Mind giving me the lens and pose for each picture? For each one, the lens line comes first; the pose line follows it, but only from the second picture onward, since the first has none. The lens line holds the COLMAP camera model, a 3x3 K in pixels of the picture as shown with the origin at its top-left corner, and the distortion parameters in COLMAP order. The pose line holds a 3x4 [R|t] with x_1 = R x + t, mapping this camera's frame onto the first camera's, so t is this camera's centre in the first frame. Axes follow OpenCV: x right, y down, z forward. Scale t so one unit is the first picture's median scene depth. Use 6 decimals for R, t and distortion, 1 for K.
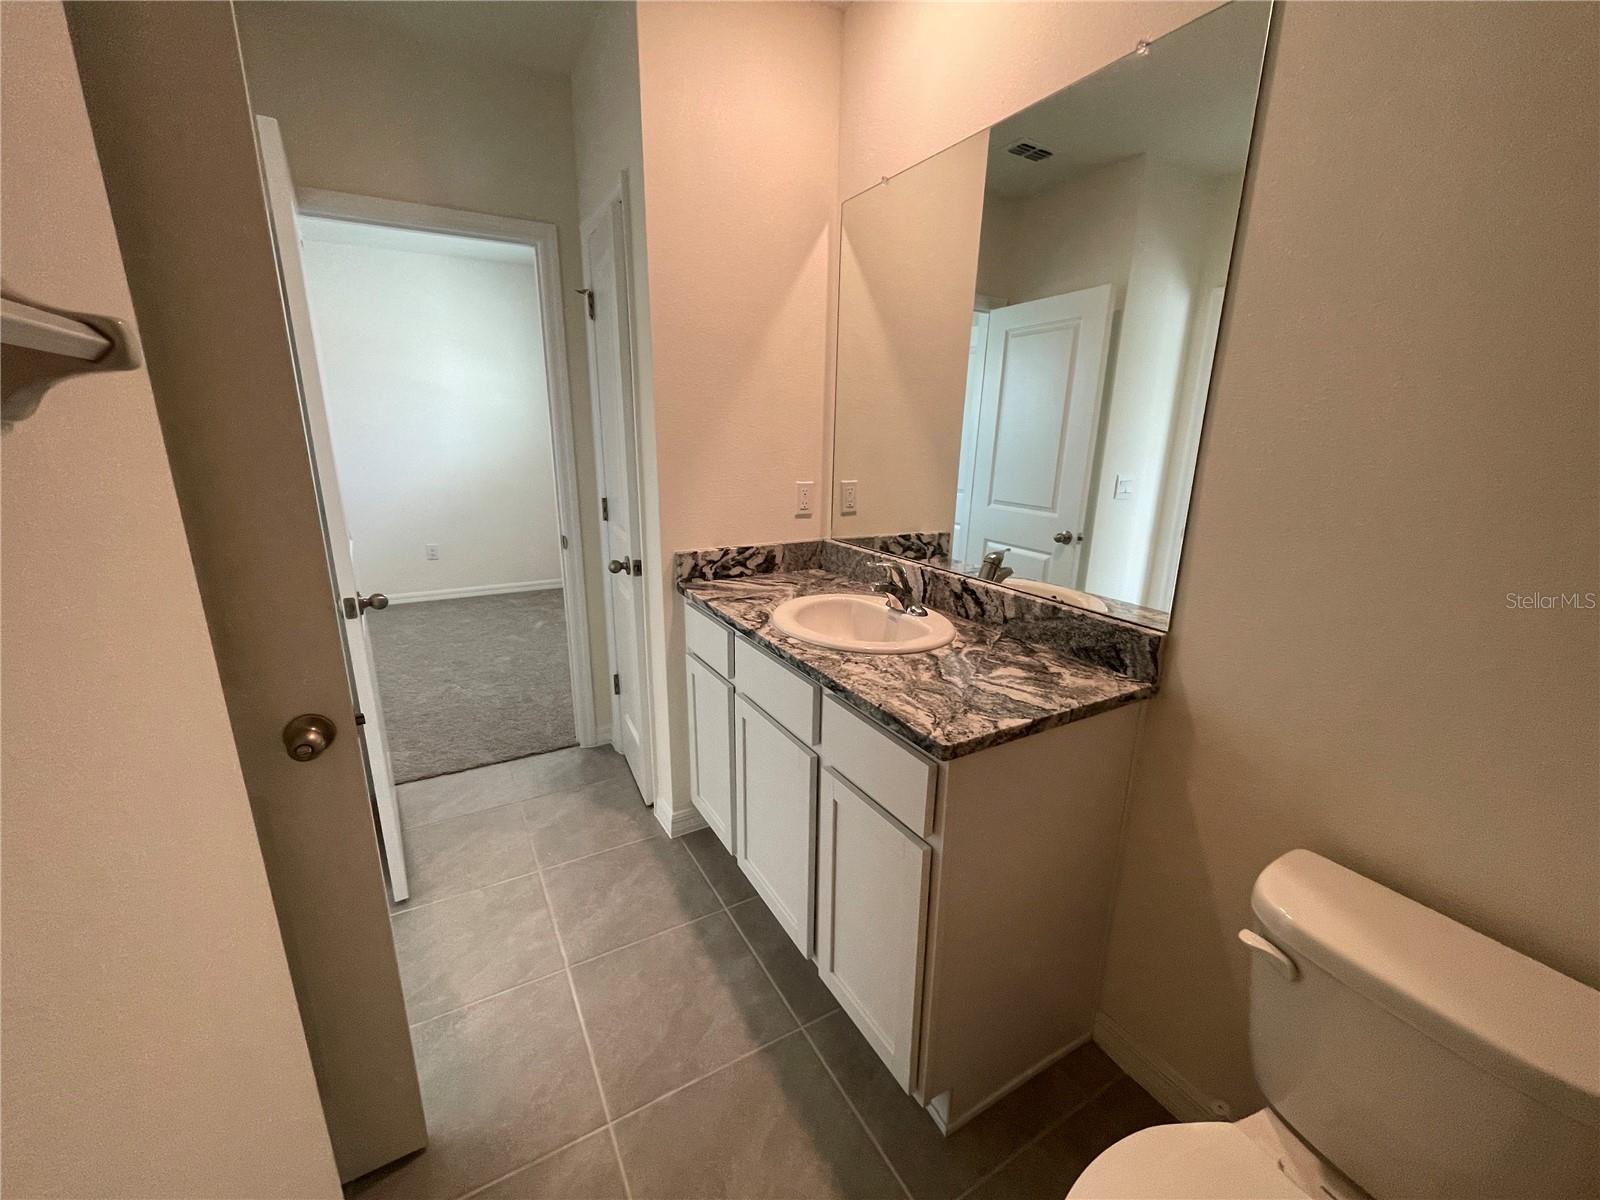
lens RADIAL K [[651.2, 0, 792.1], [0, 651.2, 596.1], [0, 0, 1]] dist [-0.001089, -0.000835]
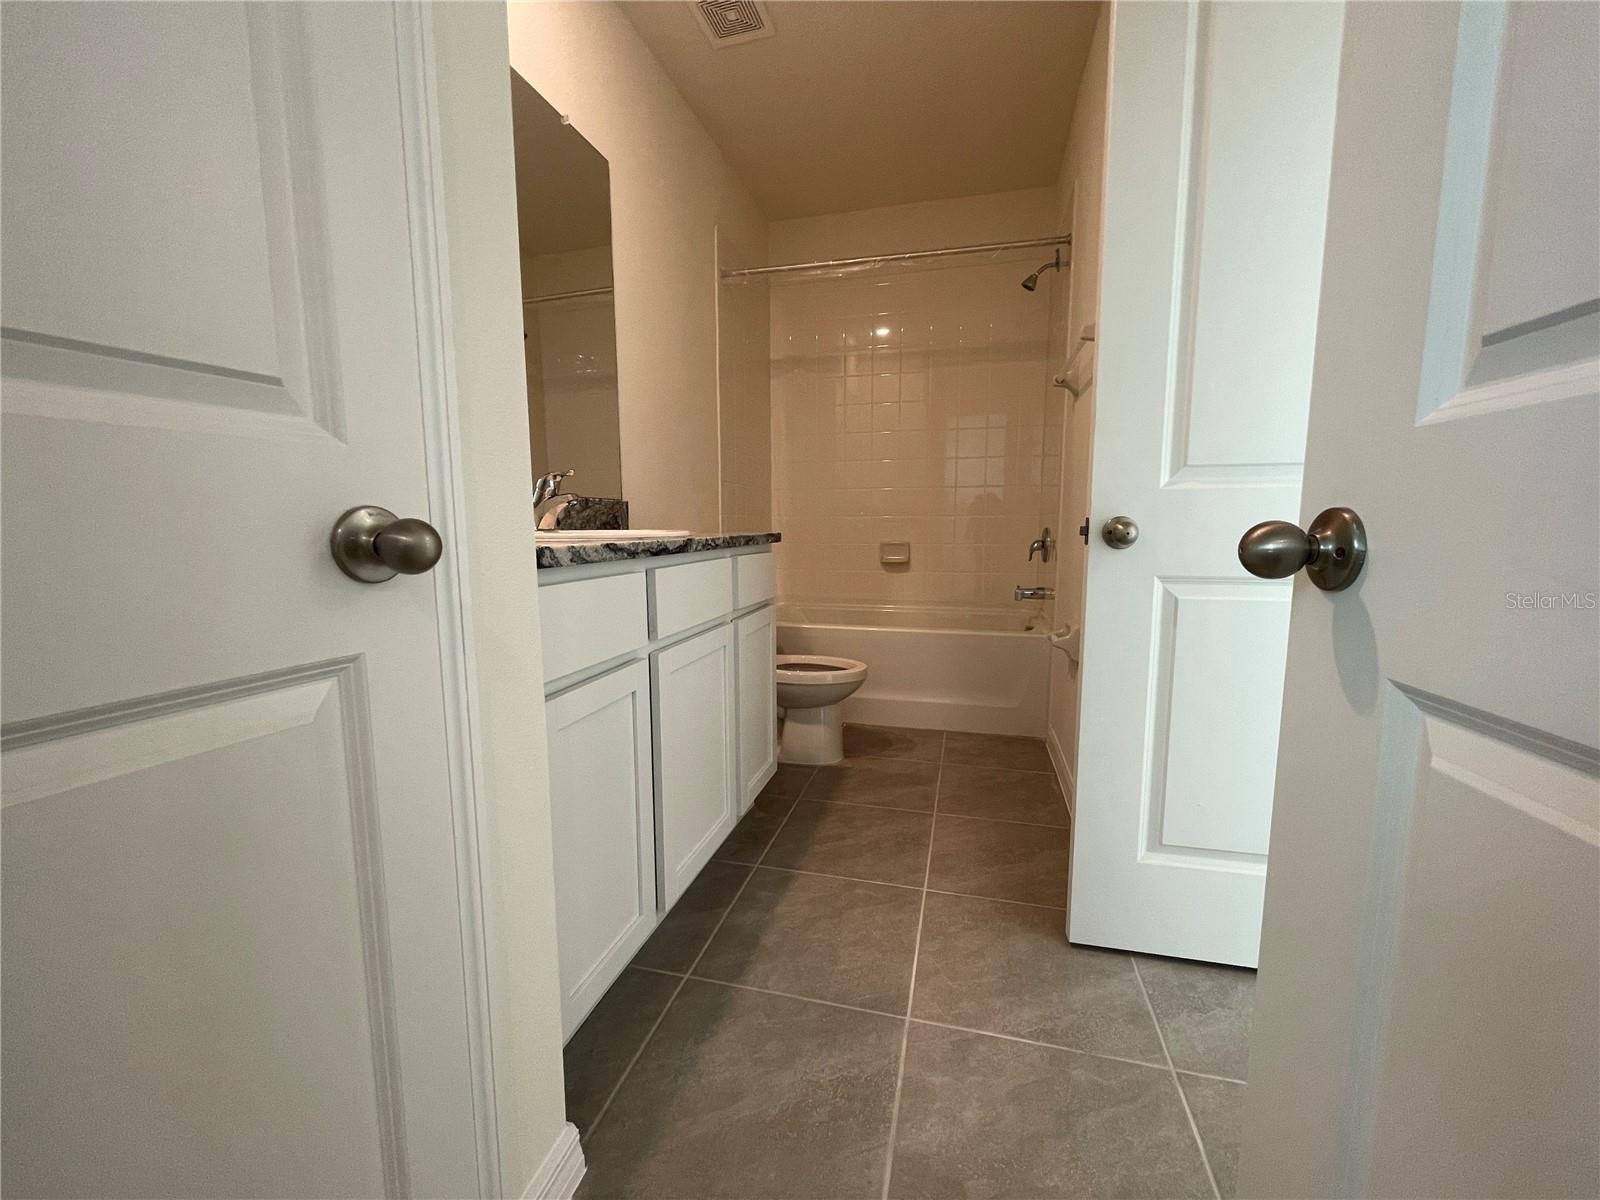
lens RADIAL K [[651.2, 0, 787.3], [0, 651.2, 594.4], [0, 0, 1]] dist [-0.001089, -0.000835]
pose [[-0.707024, -0.108429, 0.698828, -0.772149], [0.149656, 0.942855, 0.297703, -0.124450], [-0.691173, 0.315067, -0.650394, 1.546191]]
